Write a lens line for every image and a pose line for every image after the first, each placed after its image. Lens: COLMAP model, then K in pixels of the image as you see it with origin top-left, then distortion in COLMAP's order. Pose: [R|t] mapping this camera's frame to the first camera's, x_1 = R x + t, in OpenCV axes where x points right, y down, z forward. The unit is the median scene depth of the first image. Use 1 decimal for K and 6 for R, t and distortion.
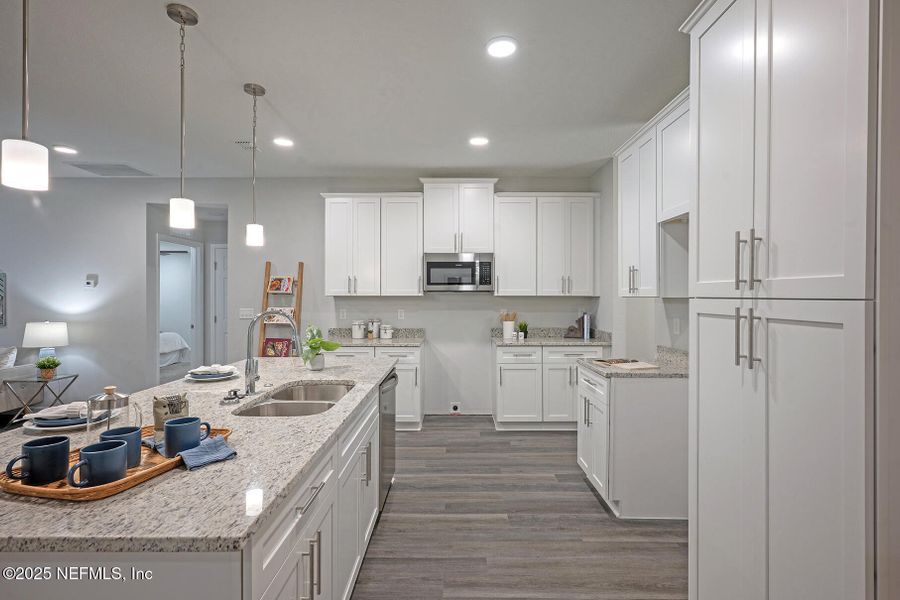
lens RADIAL K [[428.4, 0, 451.2], [0, 428.4, 296.3], [0, 0, 1]] dist [0.002252, 0.000735]
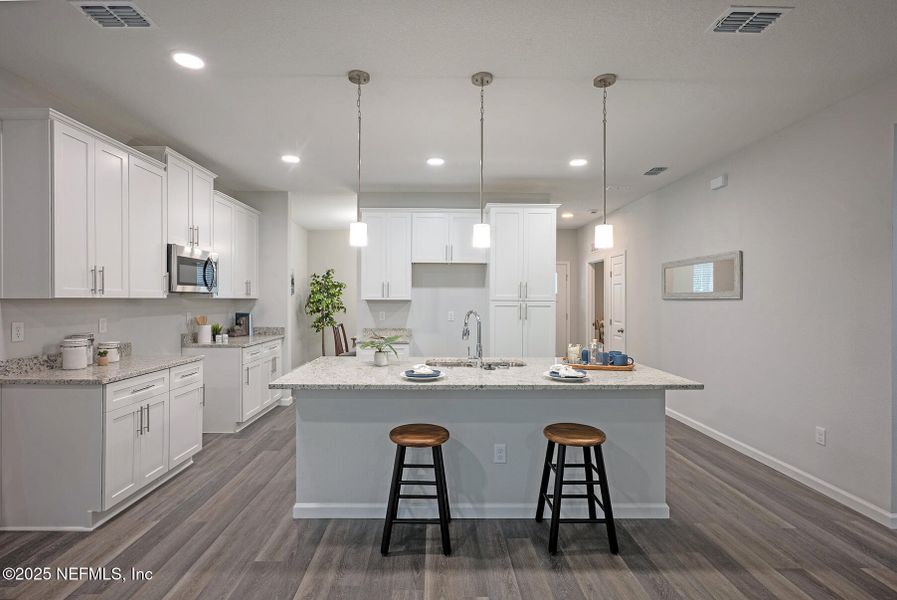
lens RADIAL K [[430.2, 0, 441.8], [0, 430.2, 299.1], [0, 0, 1]] dist [-0.000670, 0.000246]
pose [[-0.021912, -0.001654, 0.999759, -0.860092], [-0.005840, 0.999982, 0.001526, -0.003443], [-0.999743, -0.005806, -0.021922, 0.516952]]
